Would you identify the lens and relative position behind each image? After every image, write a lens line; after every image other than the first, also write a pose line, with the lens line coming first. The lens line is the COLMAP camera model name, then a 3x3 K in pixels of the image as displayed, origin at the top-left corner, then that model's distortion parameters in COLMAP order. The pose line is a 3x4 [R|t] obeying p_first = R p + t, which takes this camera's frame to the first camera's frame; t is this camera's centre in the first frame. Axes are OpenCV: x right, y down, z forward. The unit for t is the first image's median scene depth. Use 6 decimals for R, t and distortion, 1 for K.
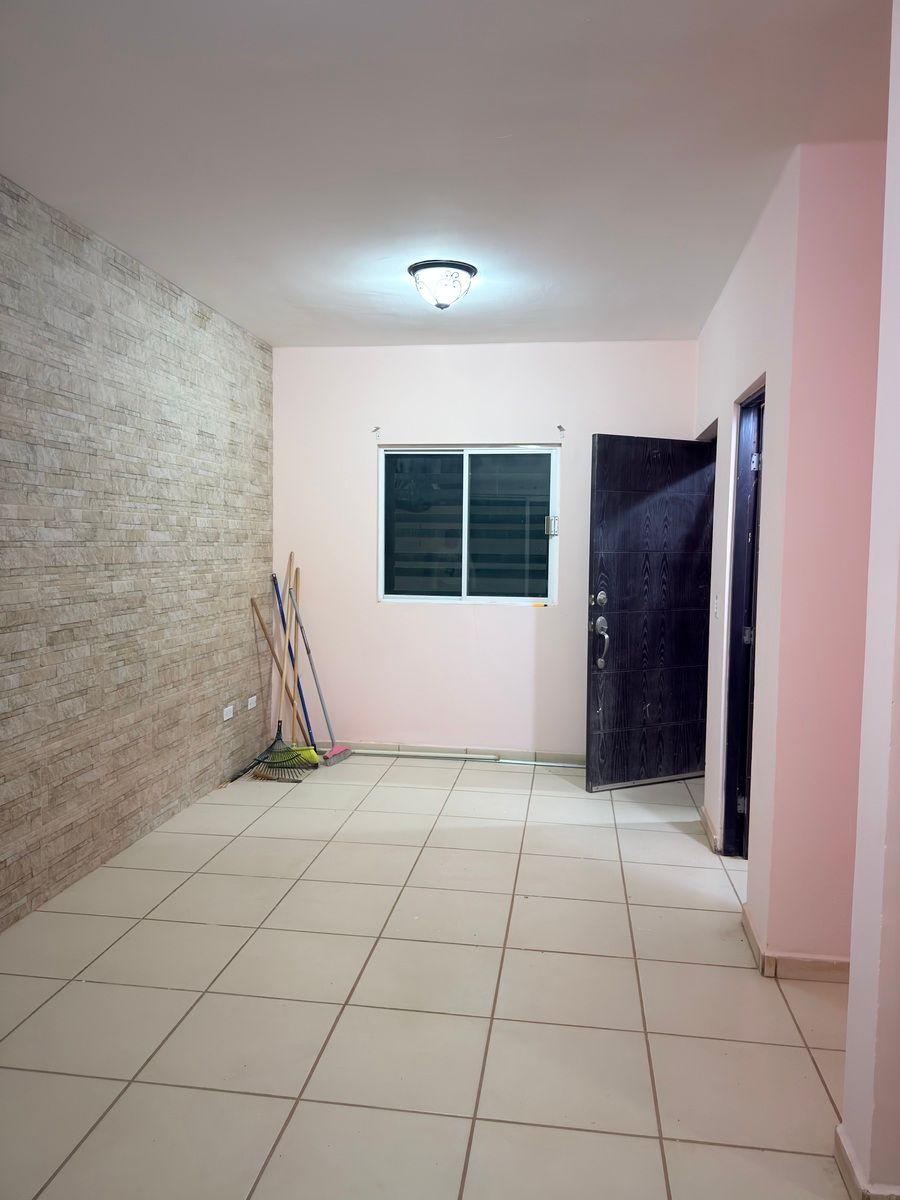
lens RADIAL K [[851.8, 0, 451.2], [0, 851.8, 603.3], [0, 0, 1]] dist [0.031348, -0.027470]
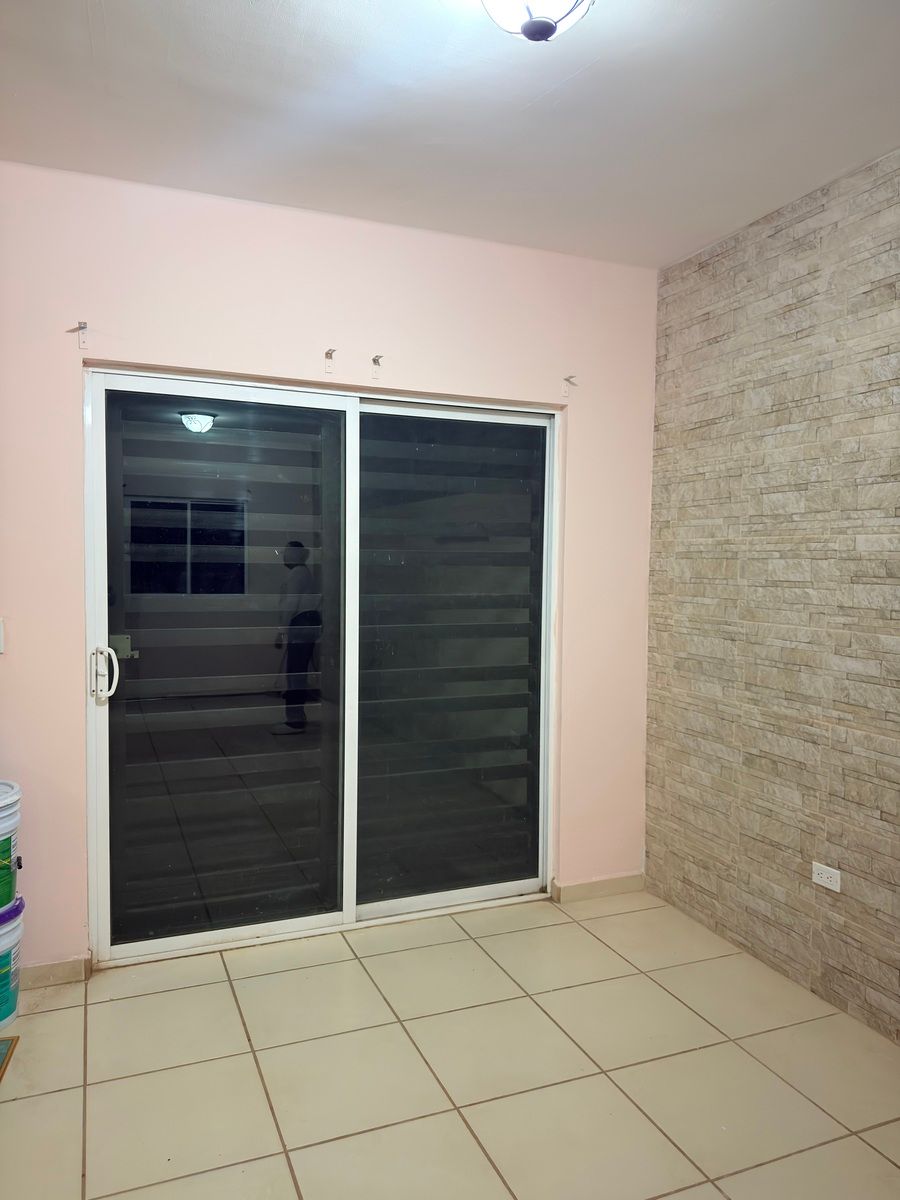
lens RADIAL K [[851.8, 0, 450.3], [0, 851.8, 599.2], [0, 0, 1]] dist [0.031348, -0.027470]
pose [[-0.853989, 0.000536, -0.520291, 0.307095], [-0.062361, 0.992685, 0.103380, -0.209170], [0.516540, 0.120732, -0.847709, 1.643441]]
